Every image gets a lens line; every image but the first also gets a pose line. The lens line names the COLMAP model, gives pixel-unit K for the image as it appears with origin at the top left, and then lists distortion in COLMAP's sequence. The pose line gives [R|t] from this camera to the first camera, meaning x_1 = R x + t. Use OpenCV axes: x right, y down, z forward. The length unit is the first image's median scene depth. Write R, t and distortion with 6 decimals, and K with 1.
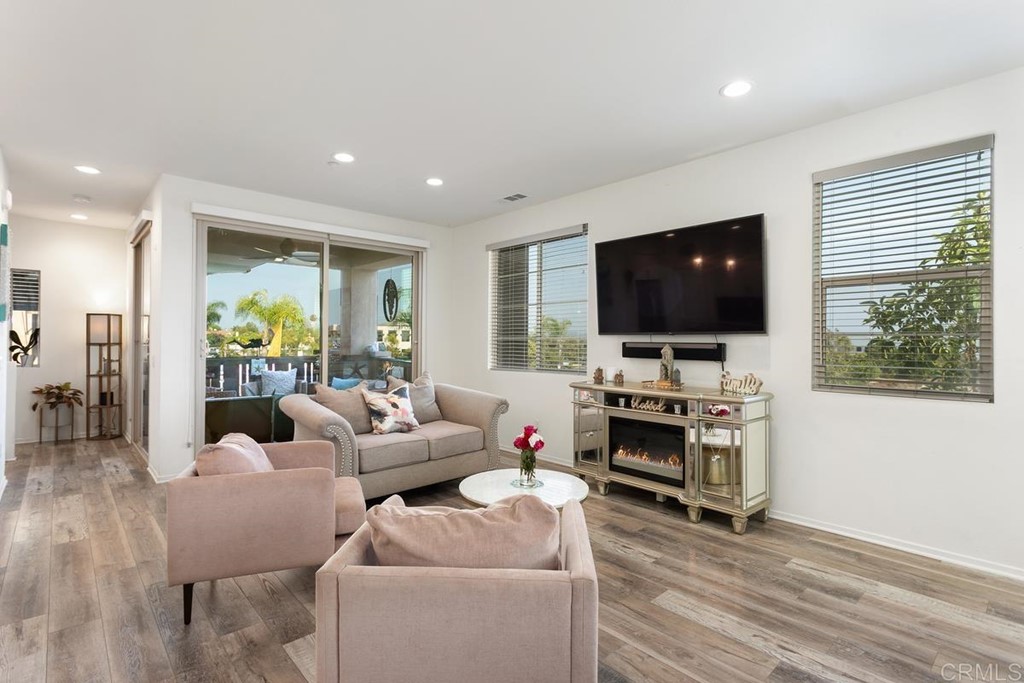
lens RADIAL K [[496.7, 0, 510.7], [0, 496.7, 337.7], [0, 0, 1]] dist [0.005233, -0.000228]
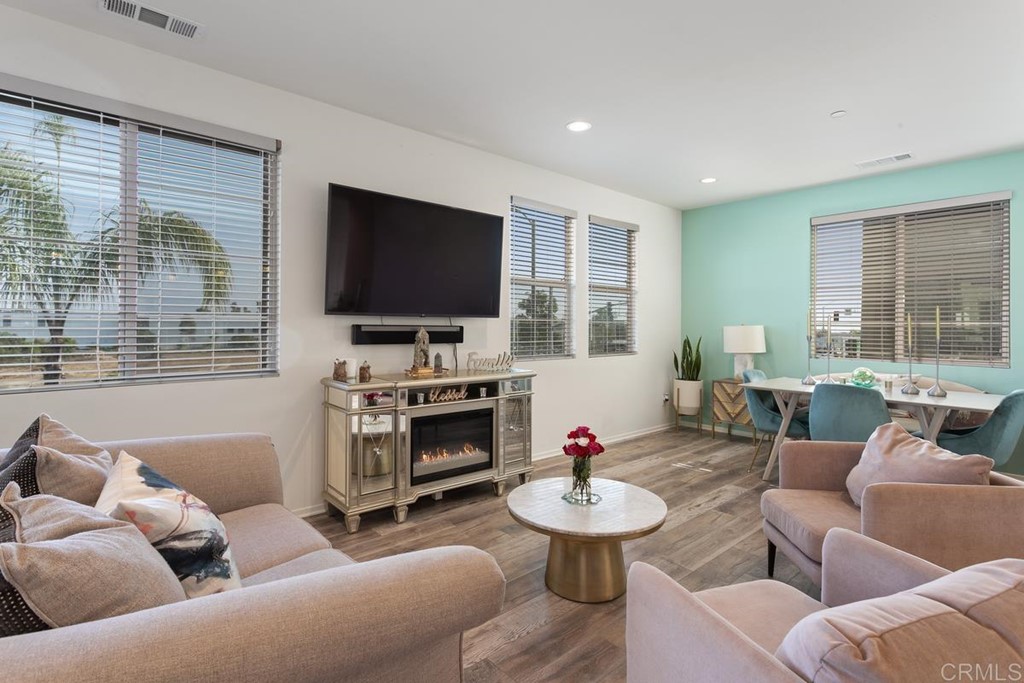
lens RADIAL K [[496.7, 0, 510.8], [0, 496.7, 326.6], [0, 0, 1]] dist [0.005233, -0.000228]
pose [[0.011218, -0.002995, 0.999933, -0.586171], [-0.012027, 0.999923, 0.003130, 0.007101], [-0.999865, -0.012062, 0.011181, 0.827889]]
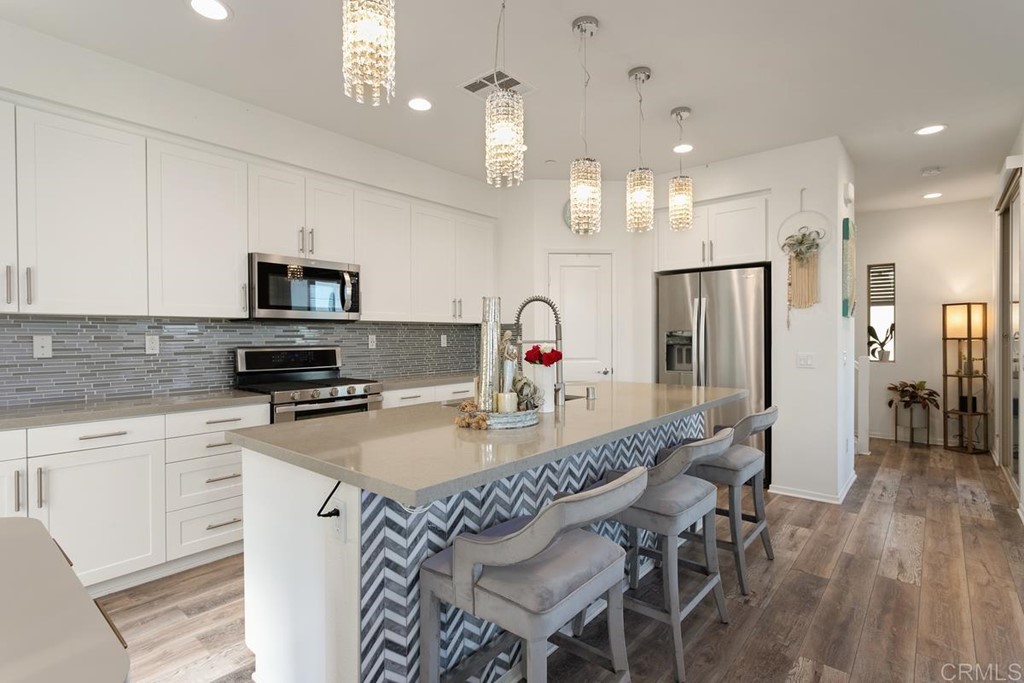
lens RADIAL K [[496.7, 0, 510.9], [0, 496.7, 340.3], [0, 0, 1]] dist [0.005233, -0.000228]
pose [[0.123139, 0.002216, -0.992387, -0.113146], [0.013620, 0.999900, 0.003923, 0.001522], [0.992296, -0.013999, 0.123096, 0.210438]]
